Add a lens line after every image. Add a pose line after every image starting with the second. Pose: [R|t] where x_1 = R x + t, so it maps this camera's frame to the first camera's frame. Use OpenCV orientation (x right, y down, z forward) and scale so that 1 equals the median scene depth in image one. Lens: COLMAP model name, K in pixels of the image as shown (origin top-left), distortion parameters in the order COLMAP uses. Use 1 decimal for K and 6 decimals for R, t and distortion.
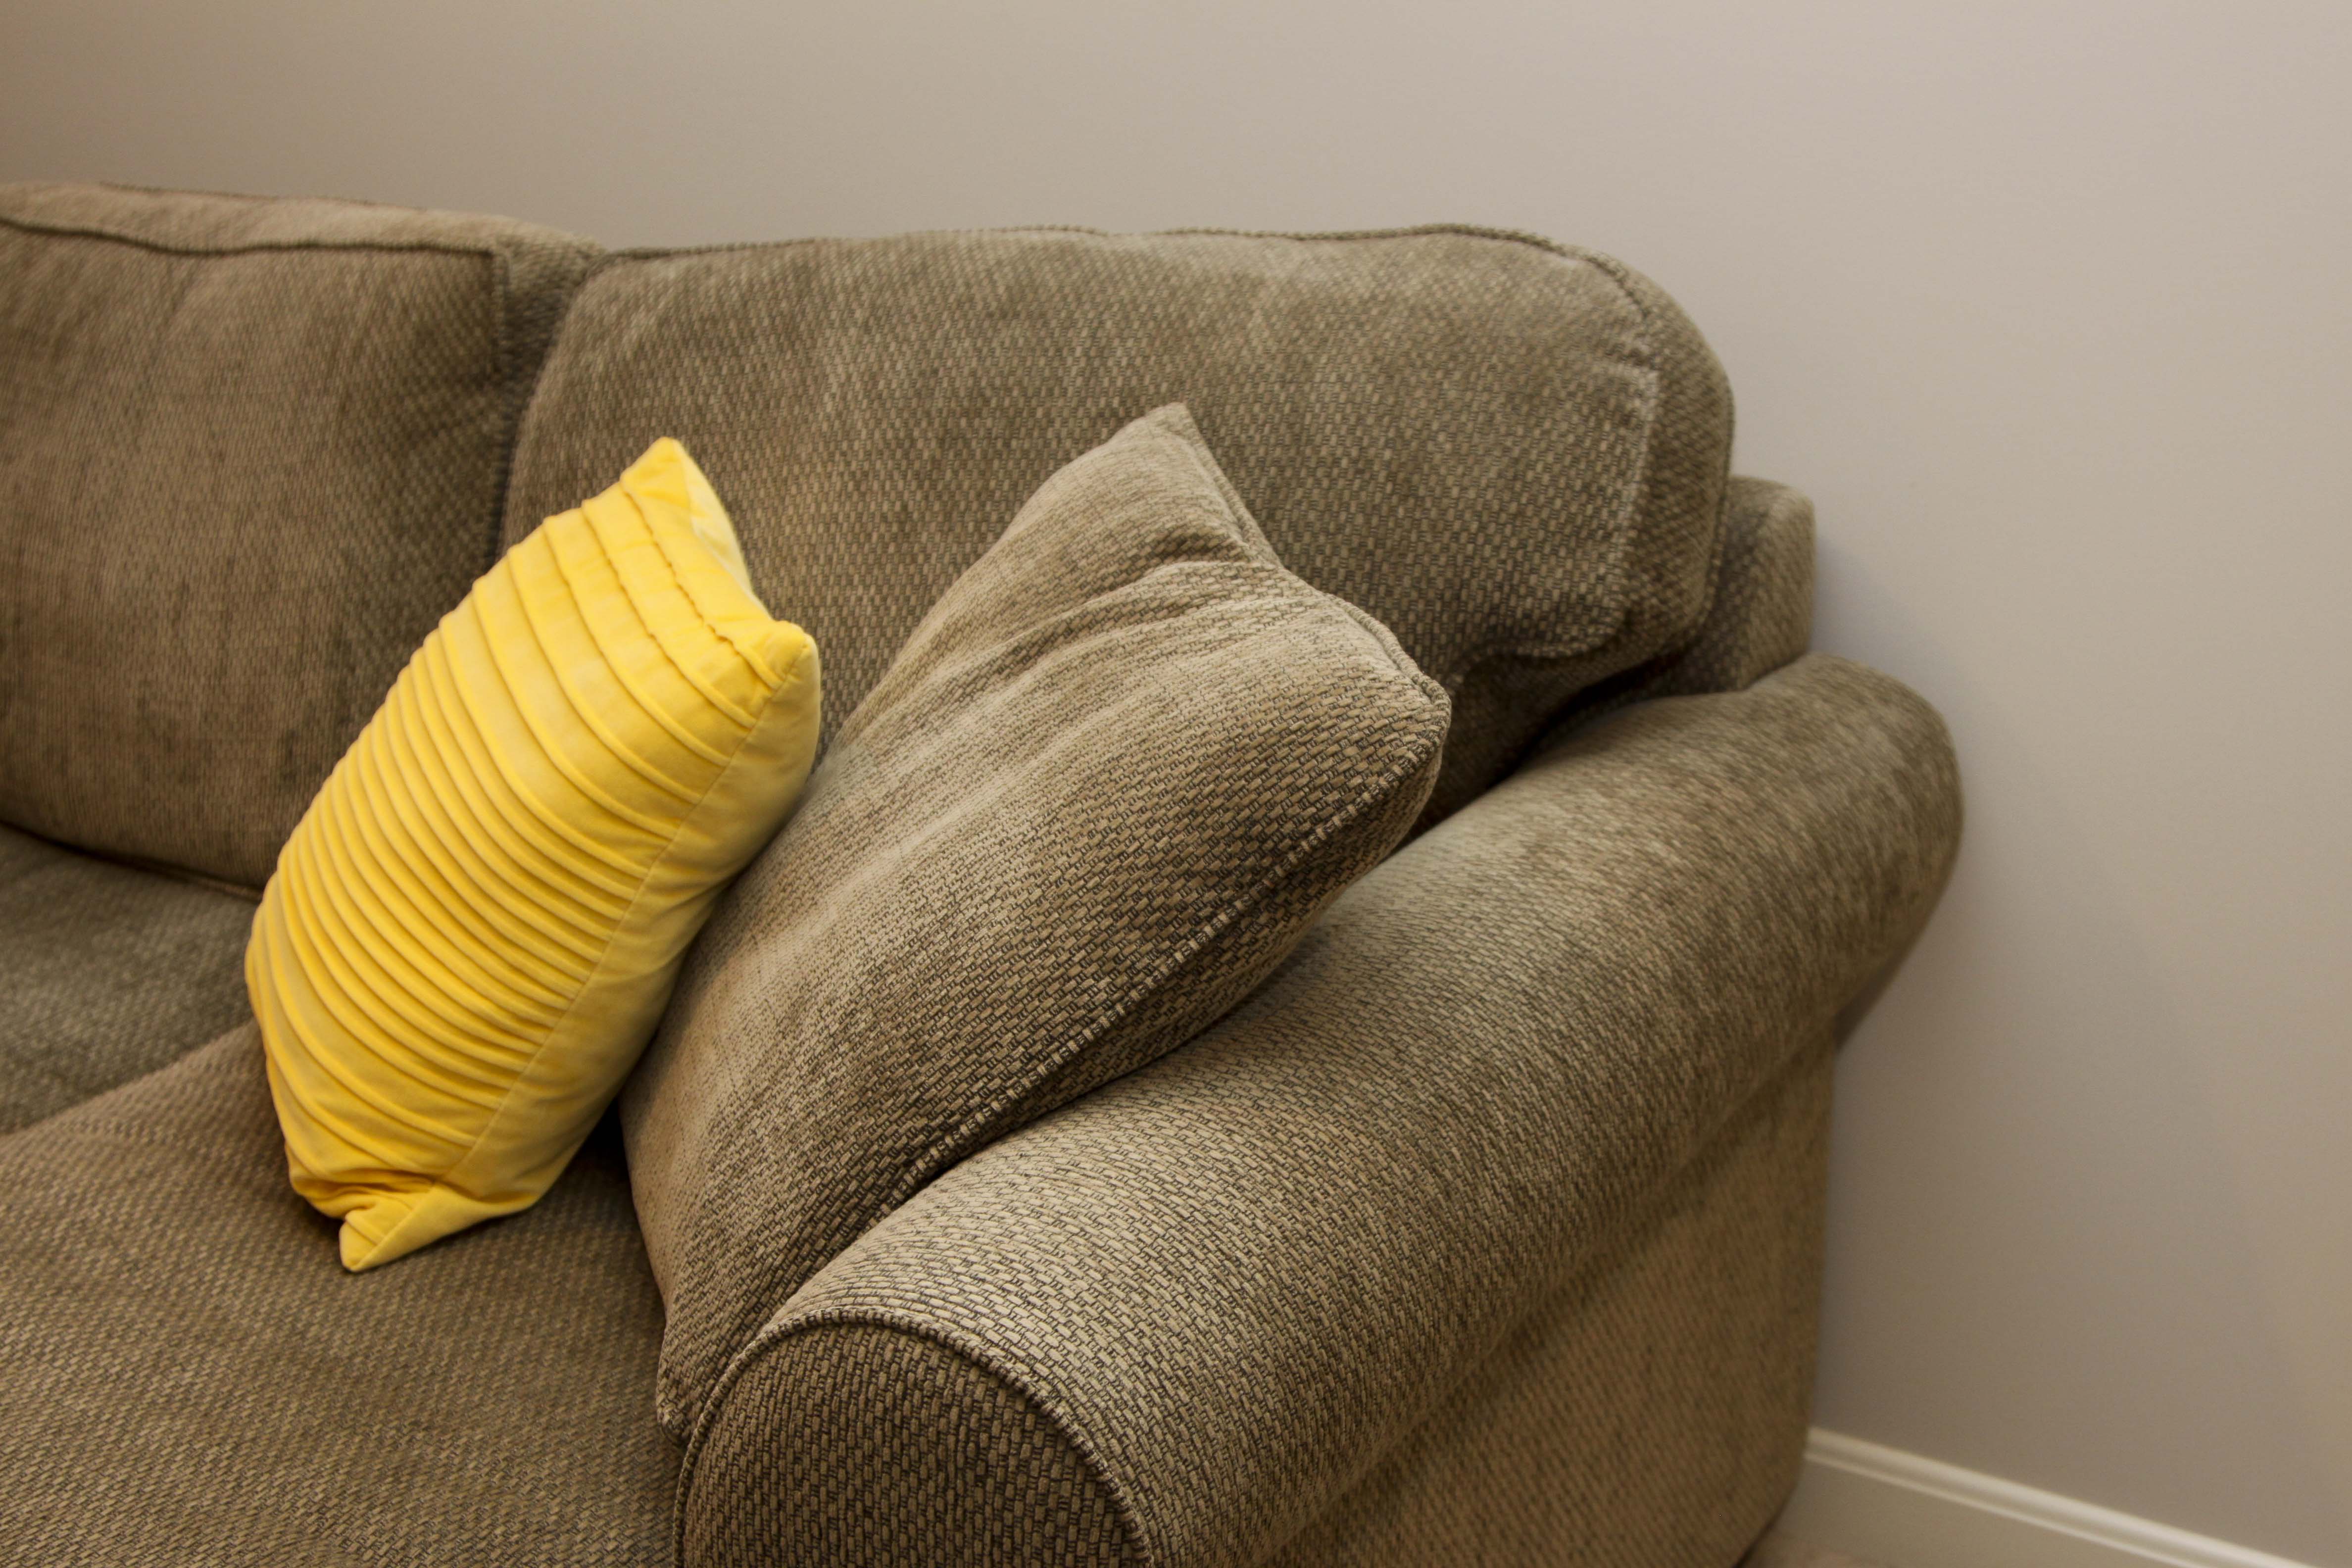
lens RADIAL K [[3715.8, 0, 1179.1], [0, 3715.8, 843.1], [0, 0, 1]] dist [0.007602, 0.053398]
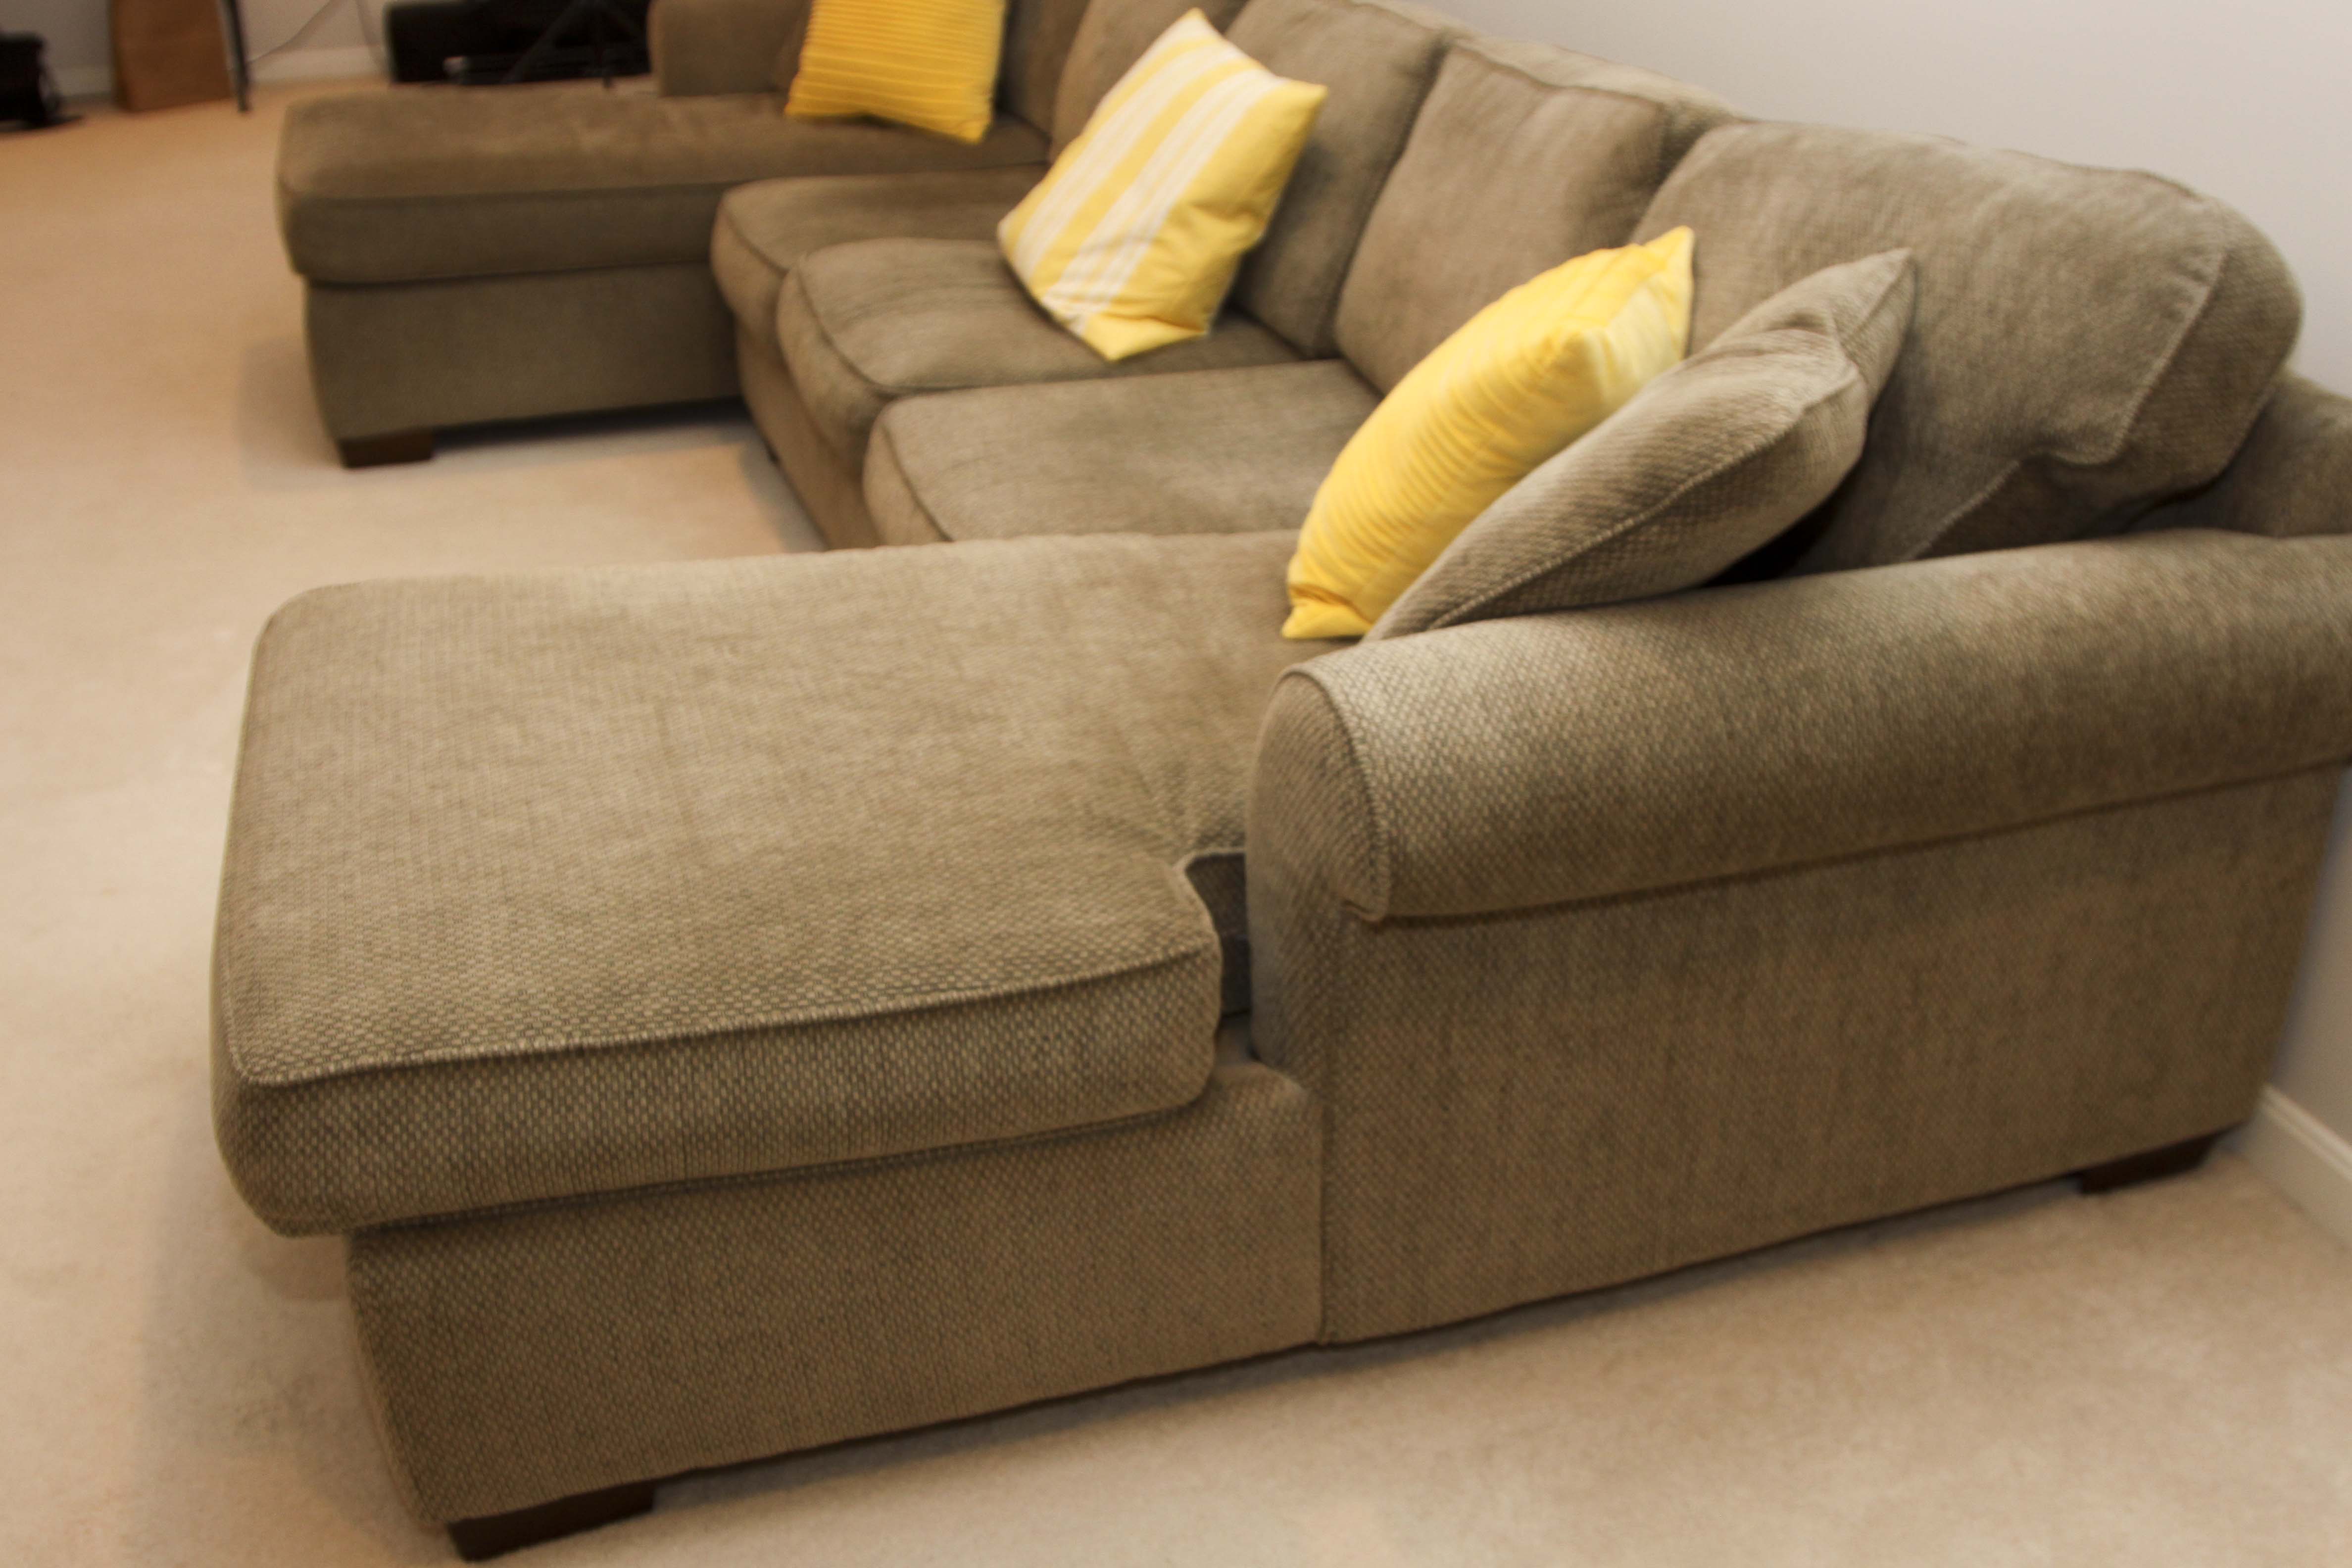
lens RADIAL K [[2537.5, 0, 1176.0], [0, 2537.5, 784.0], [0, 0, 1]] dist [-0.154189, 0.119326]
pose [[0.771859, 0.296583, -0.562380, 0.483252], [-0.250839, 0.954835, 0.159280, 0.003790], [0.584220, 0.018125, 0.811393, 0.006038]]
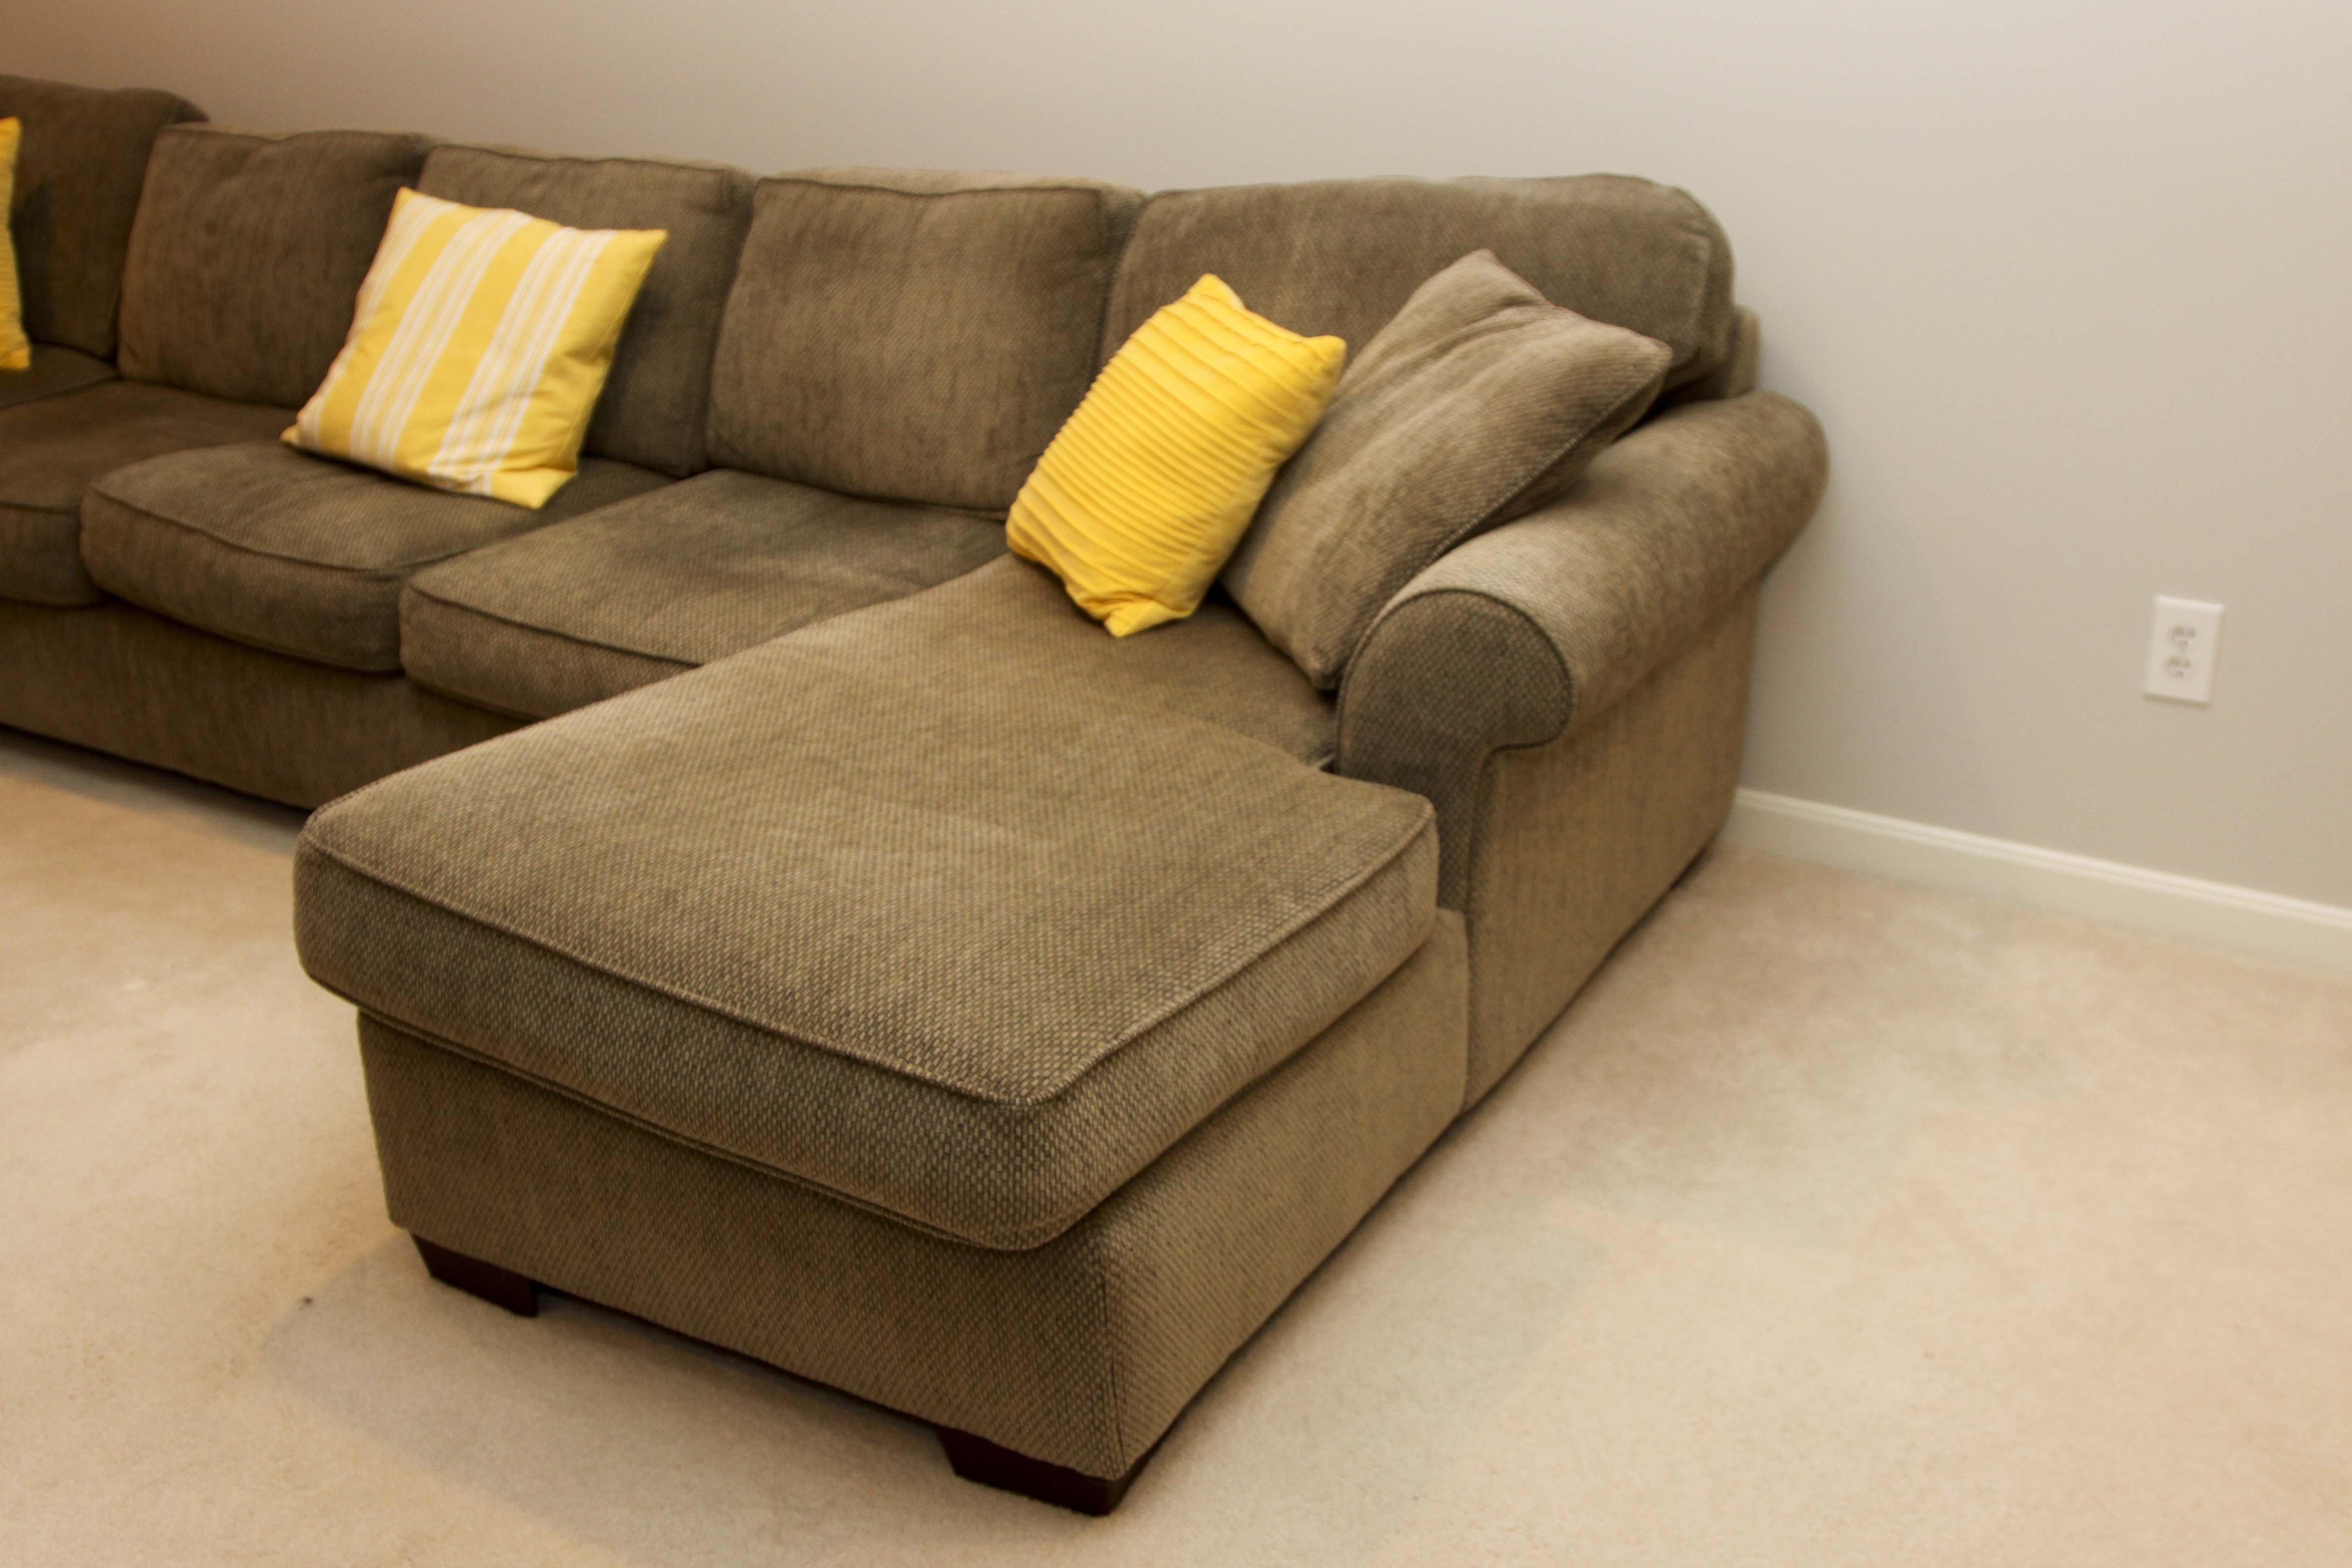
lens RADIAL K [[2537.5, 0, 1176.0], [0, 2537.5, 784.0], [0, 0, 1]] dist [-0.154189, 0.119326]
pose [[0.998644, 0.007191, 0.051560, -0.297584], [-0.007750, 0.999913, 0.010651, 0.207351], [-0.051479, -0.011037, 0.998613, -0.515237]]
